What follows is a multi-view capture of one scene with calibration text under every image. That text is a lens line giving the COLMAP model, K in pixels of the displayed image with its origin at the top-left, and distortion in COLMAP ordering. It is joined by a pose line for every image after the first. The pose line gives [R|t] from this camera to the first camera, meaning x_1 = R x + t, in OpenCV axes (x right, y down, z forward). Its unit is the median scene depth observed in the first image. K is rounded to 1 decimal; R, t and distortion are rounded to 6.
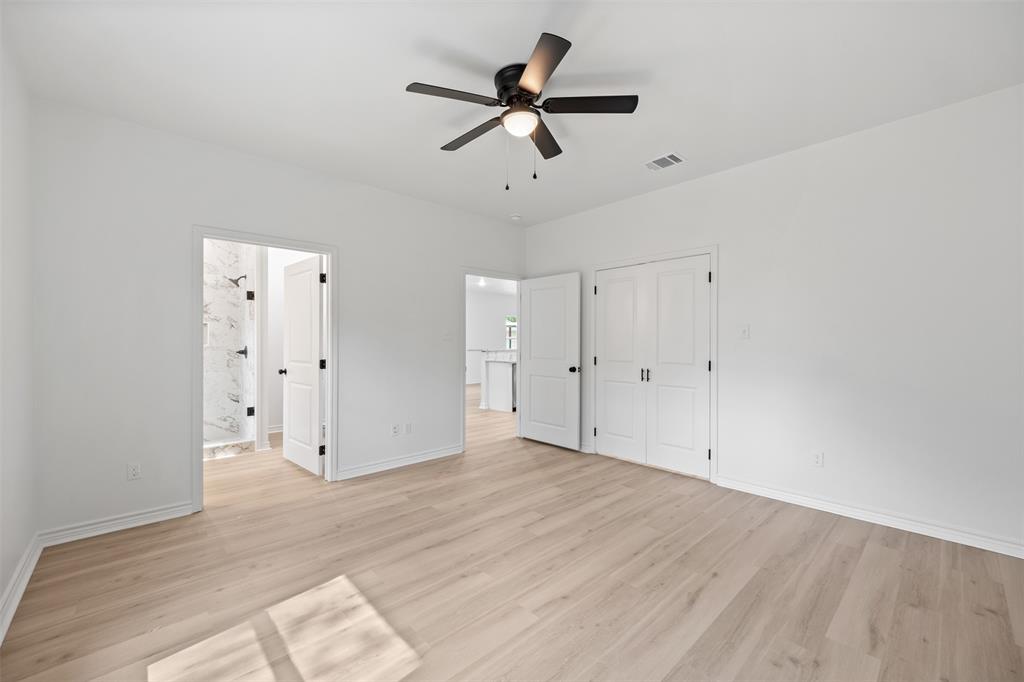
lens RADIAL K [[415.7, 0, 508.4], [0, 415.7, 339.7], [0, 0, 1]] dist [0.002549, 0.000179]
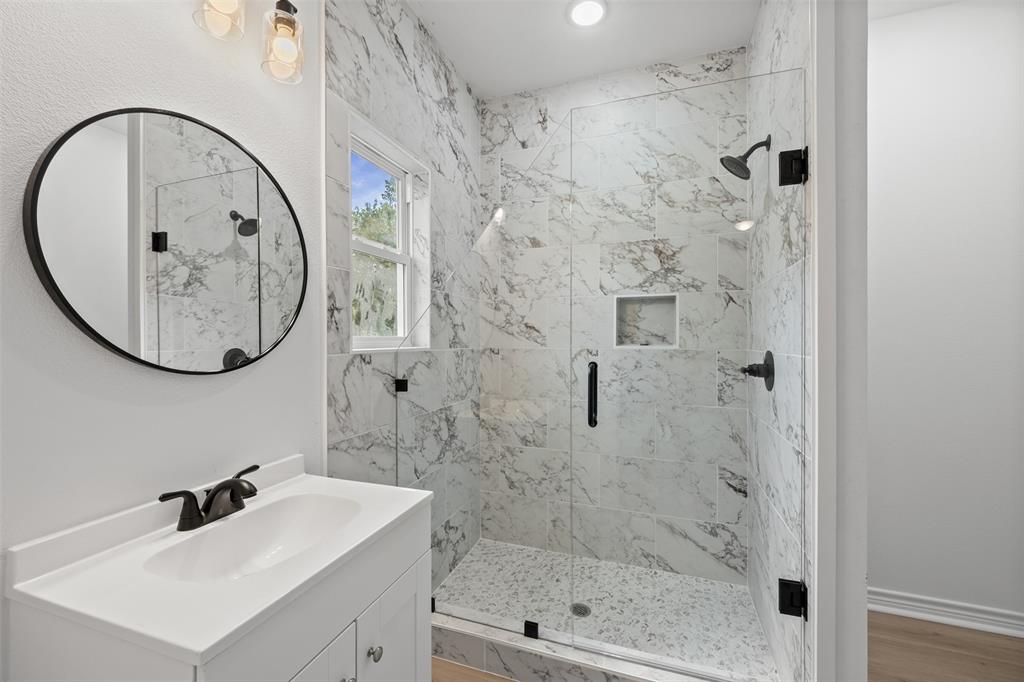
lens RADIAL K [[415.7, 0, 508.4], [0, 415.7, 339.7], [0, 0, 1]] dist [0.002549, 0.000179]
pose [[0.468390, 0.003388, -0.883515, -0.420959], [-0.000400, 0.999993, 0.003622, 0.003894], [0.883522, -0.001344, 0.468388, 0.639926]]
